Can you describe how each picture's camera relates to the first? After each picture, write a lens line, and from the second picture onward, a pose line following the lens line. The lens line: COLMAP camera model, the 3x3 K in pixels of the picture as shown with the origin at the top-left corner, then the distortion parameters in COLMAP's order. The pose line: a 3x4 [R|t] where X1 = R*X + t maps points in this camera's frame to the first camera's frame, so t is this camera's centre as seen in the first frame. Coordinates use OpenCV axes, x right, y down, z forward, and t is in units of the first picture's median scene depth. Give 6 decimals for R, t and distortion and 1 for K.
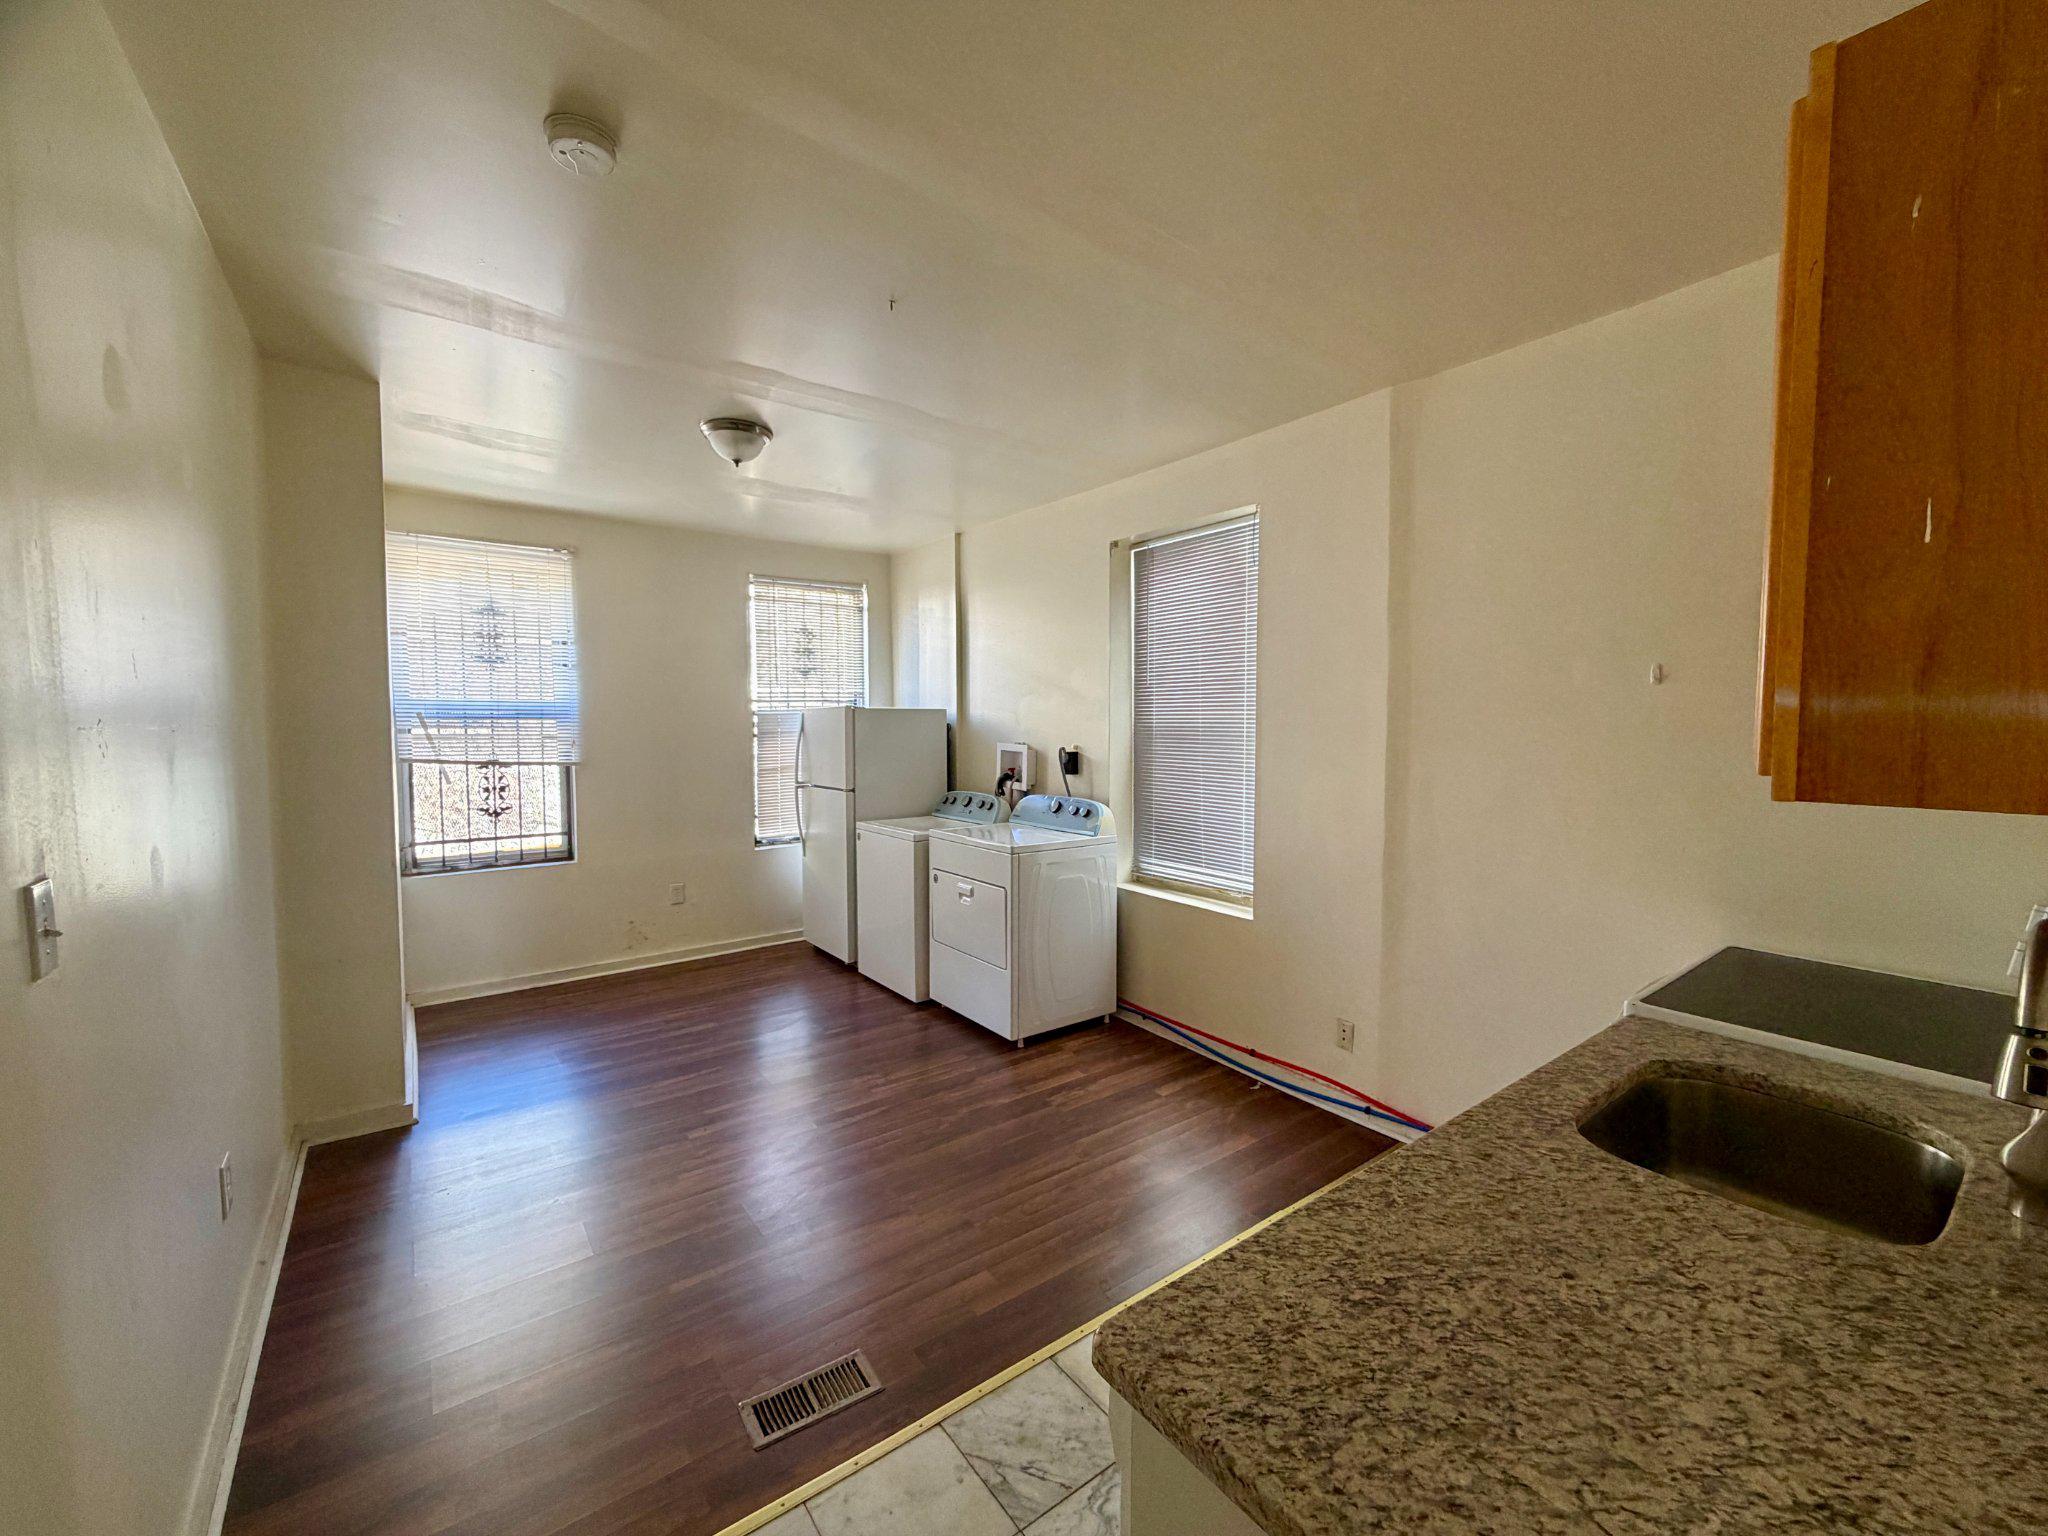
lens RADIAL K [[815.9, 0, 1024.7], [0, 815.9, 771.5], [0, 0, 1]] dist [-0.001717, -0.000518]
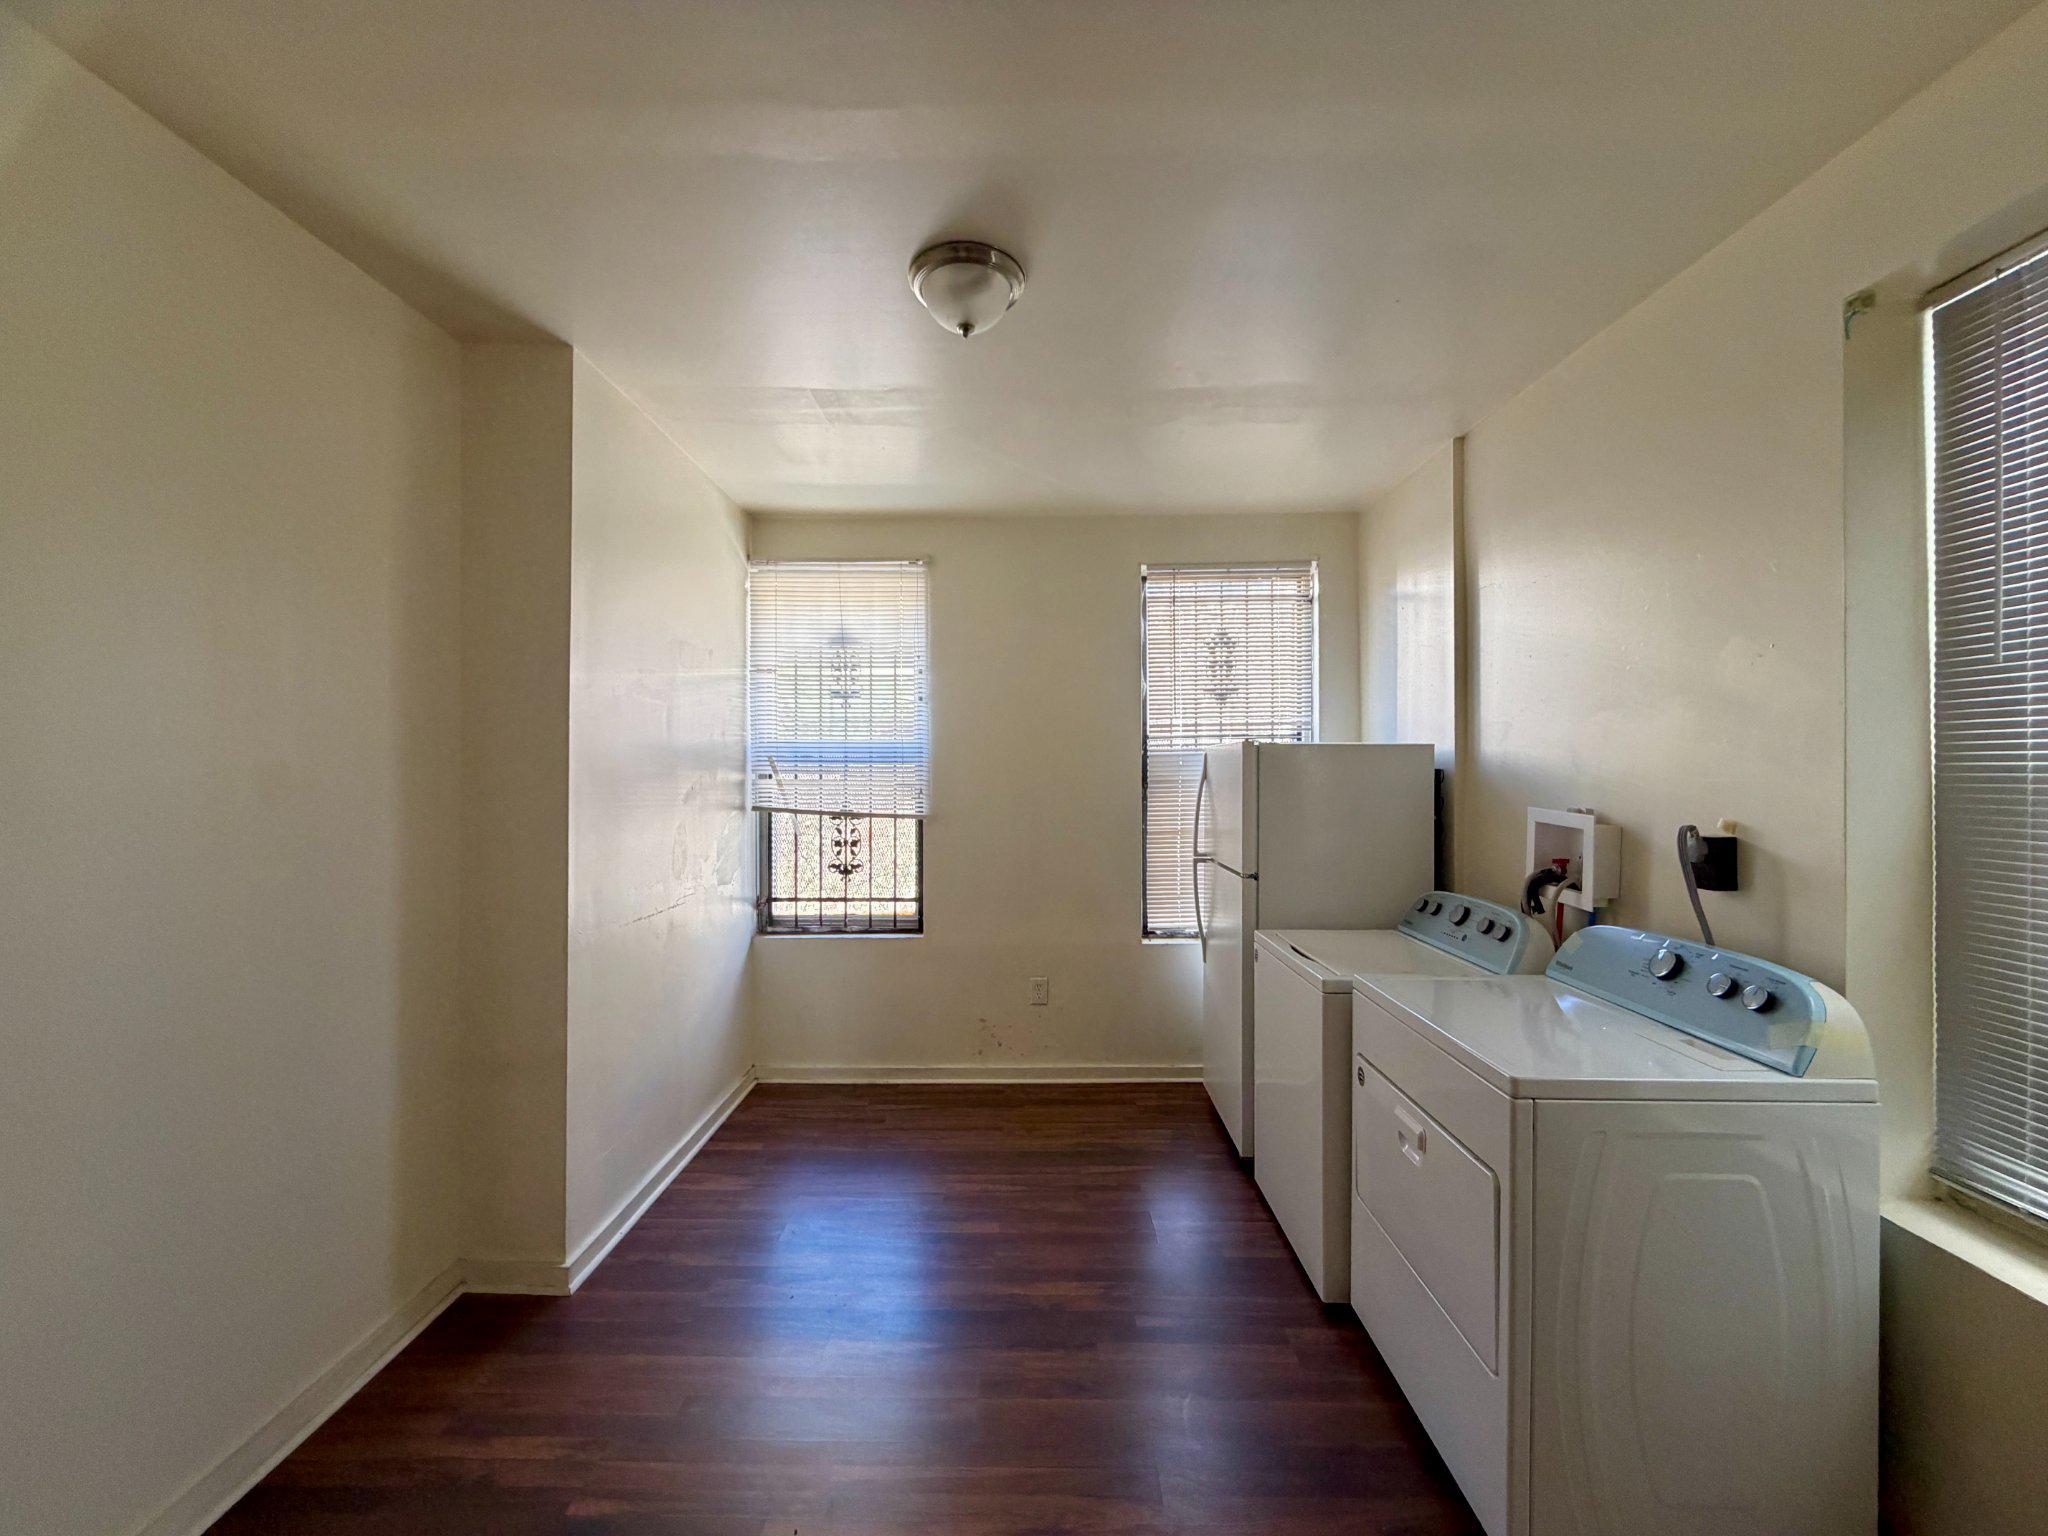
lens RADIAL K [[815.9, 0, 1012.5], [0, 815.9, 770.0], [0, 0, 1]] dist [-0.001717, -0.000518]
pose [[0.785269, 0.002865, -0.619148, 0.029946], [-0.036752, 0.998442, -0.041994, -0.026105], [0.618063, 0.055732, 0.784151, 0.412933]]
